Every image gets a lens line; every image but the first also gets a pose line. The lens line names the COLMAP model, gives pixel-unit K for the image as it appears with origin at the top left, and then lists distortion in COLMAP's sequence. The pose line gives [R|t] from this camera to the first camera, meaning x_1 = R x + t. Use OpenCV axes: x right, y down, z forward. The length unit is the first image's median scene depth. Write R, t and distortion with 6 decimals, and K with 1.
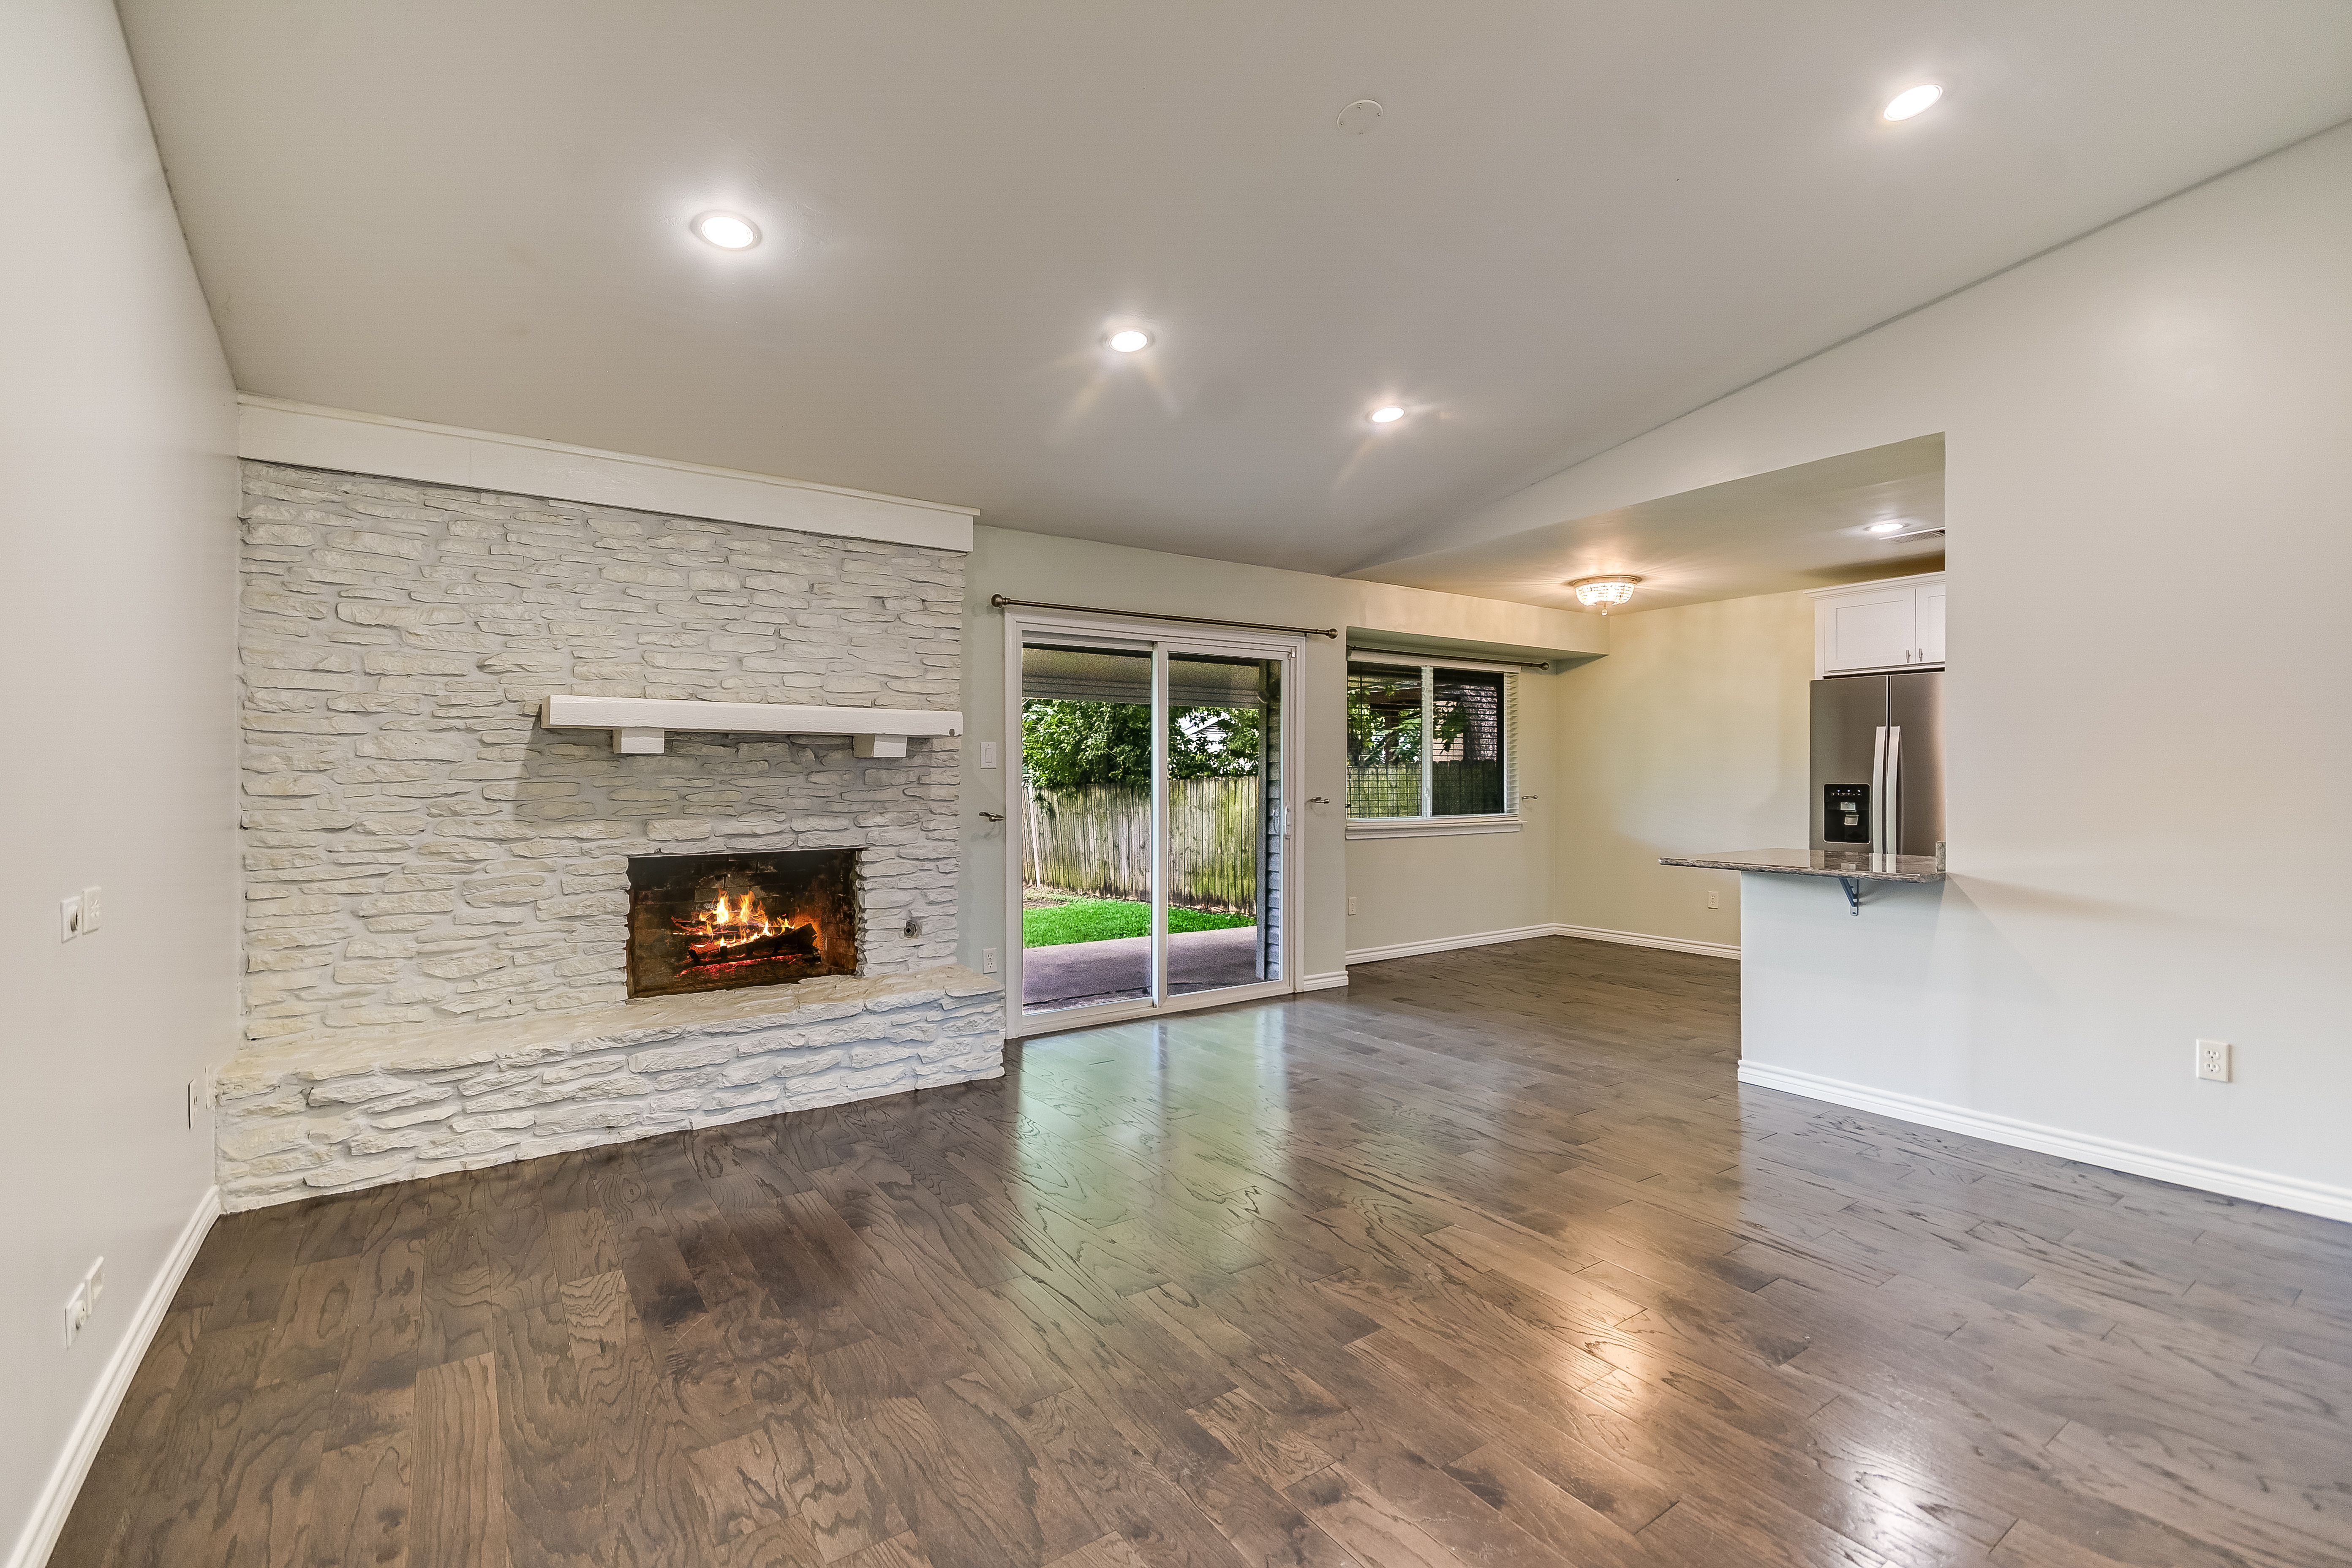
lens RADIAL K [[1038.7, 0, 1174.4], [0, 1038.7, 779.3], [0, 0, 1]] dist [-0.003194, -0.000617]
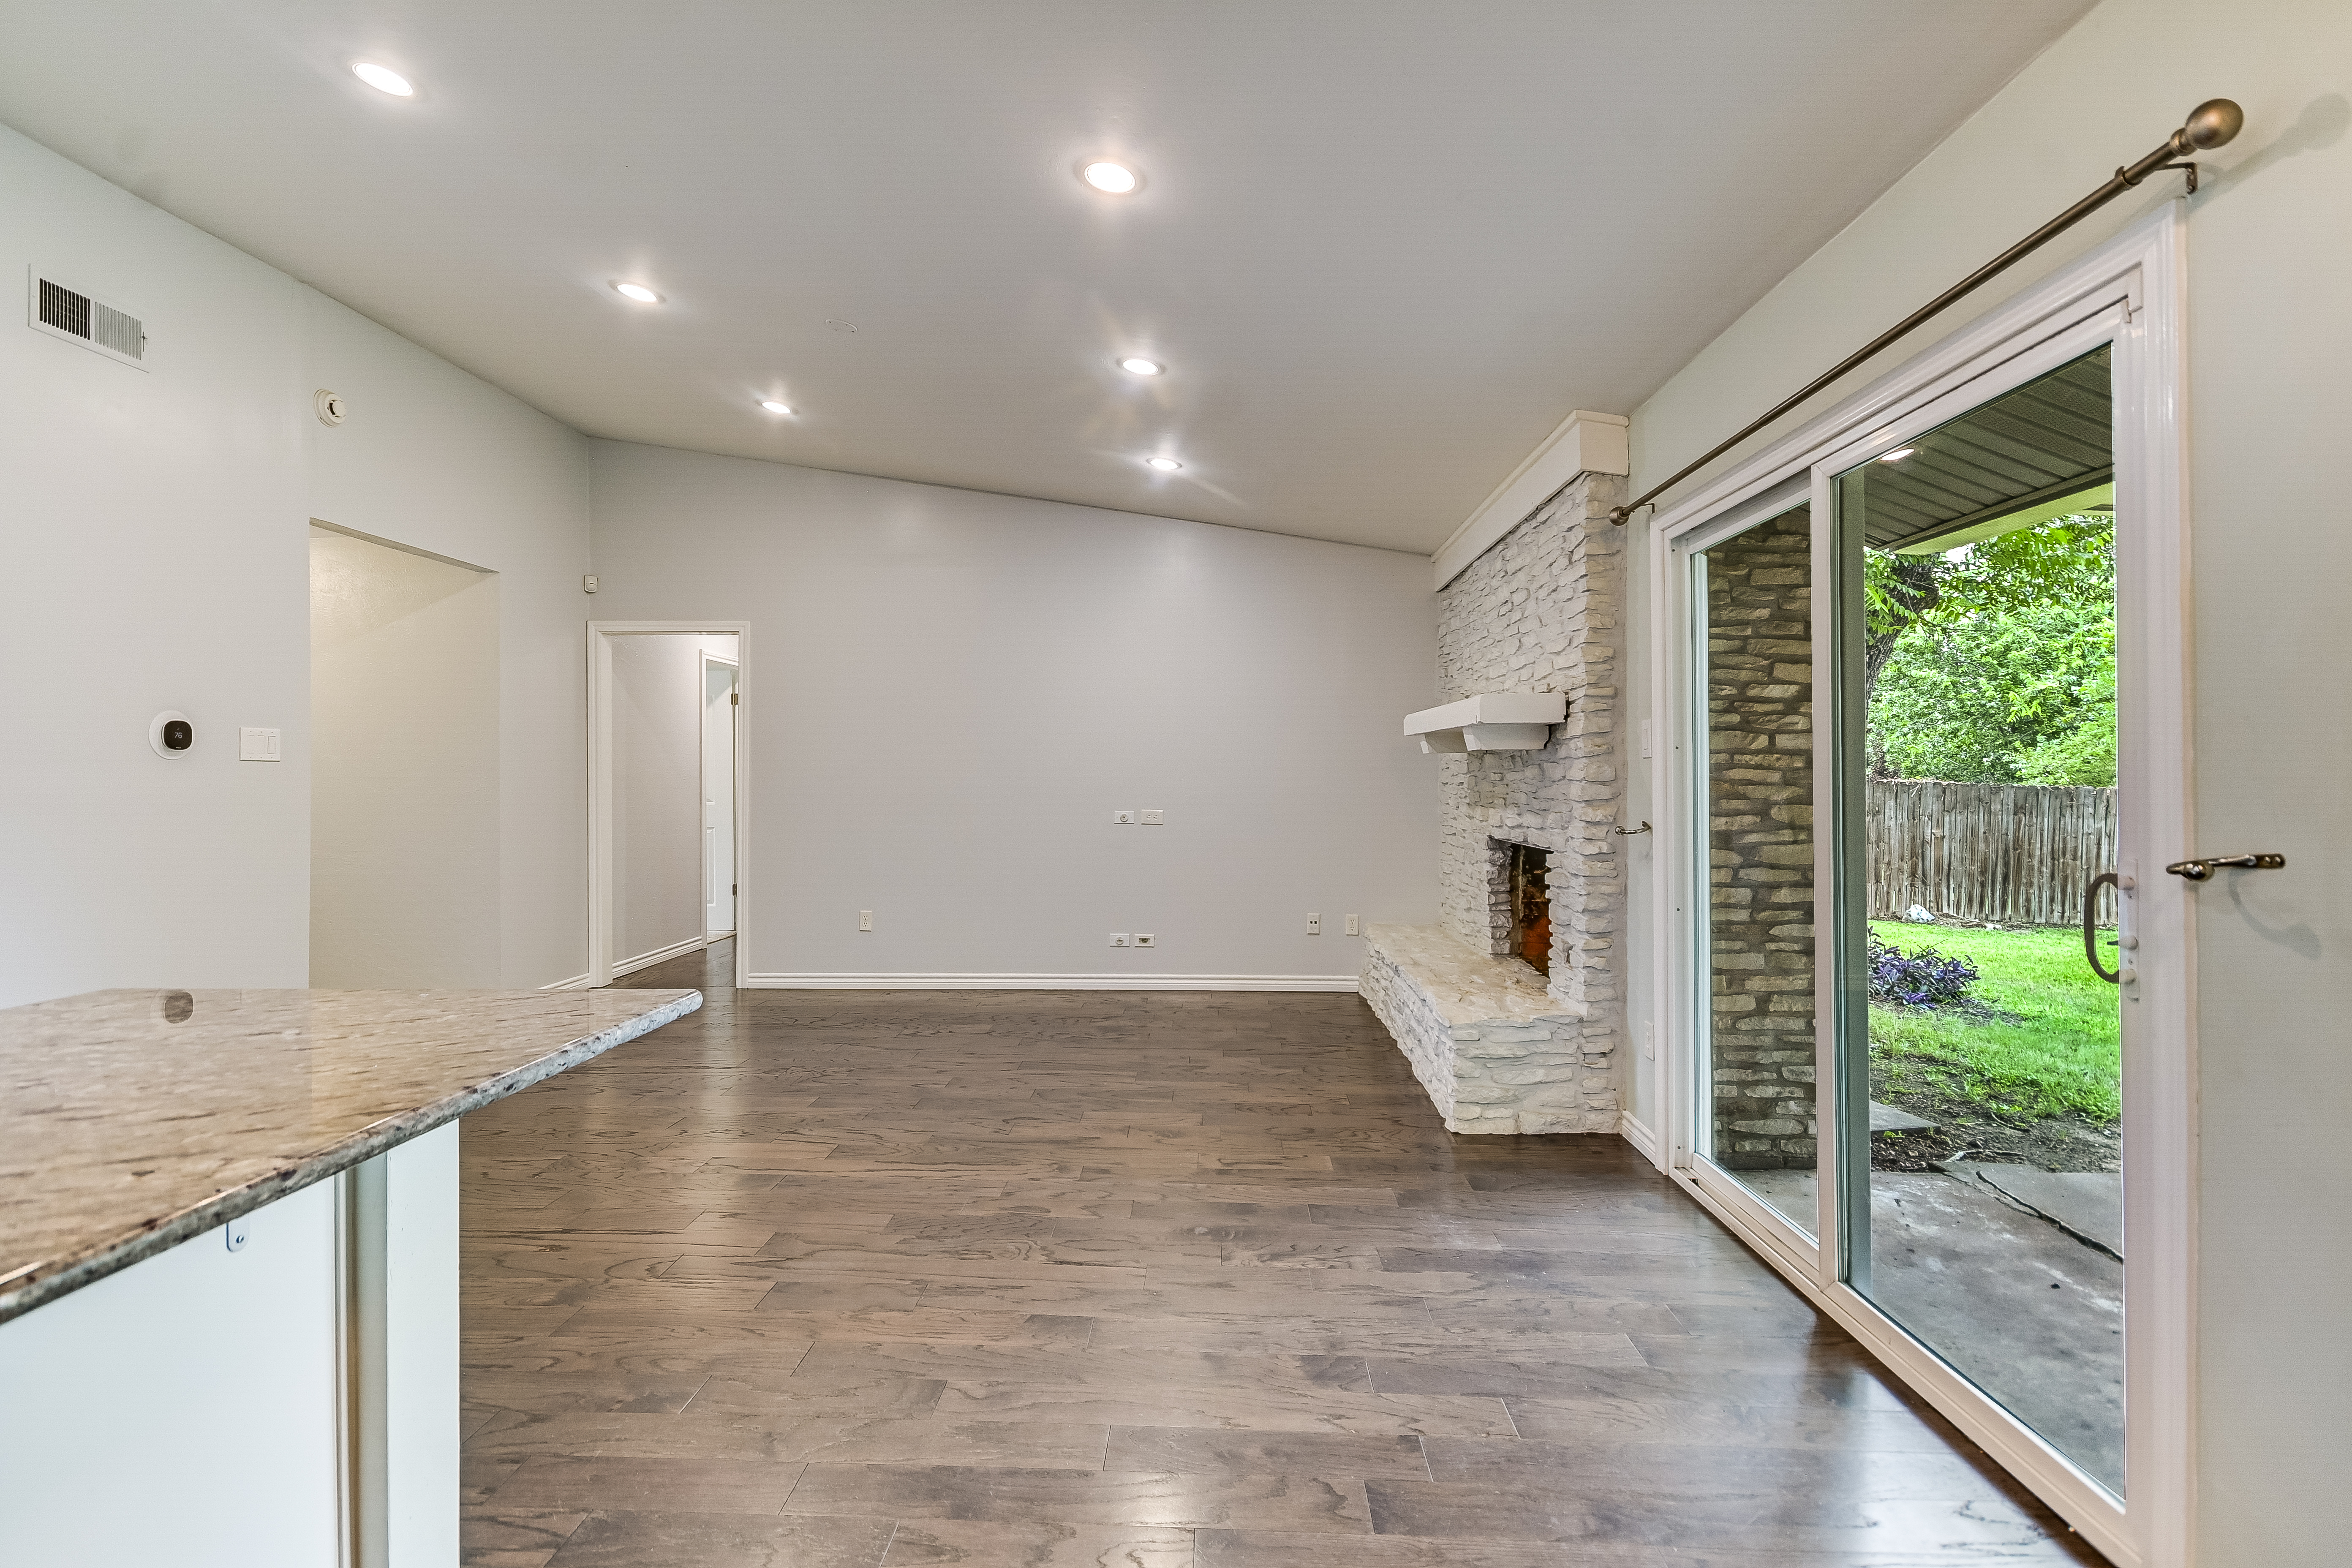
lens RADIAL K [[1116.3, 0, 1167.7], [0, 1116.3, 774.8], [0, 0, 1]] dist [0.003890, -0.000540]
pose [[-0.606664, 0.000950, -0.794958, 0.912273], [-0.000776, 0.999998, 0.001787, -0.002255], [0.794958, 0.001700, -0.606662, 1.828184]]
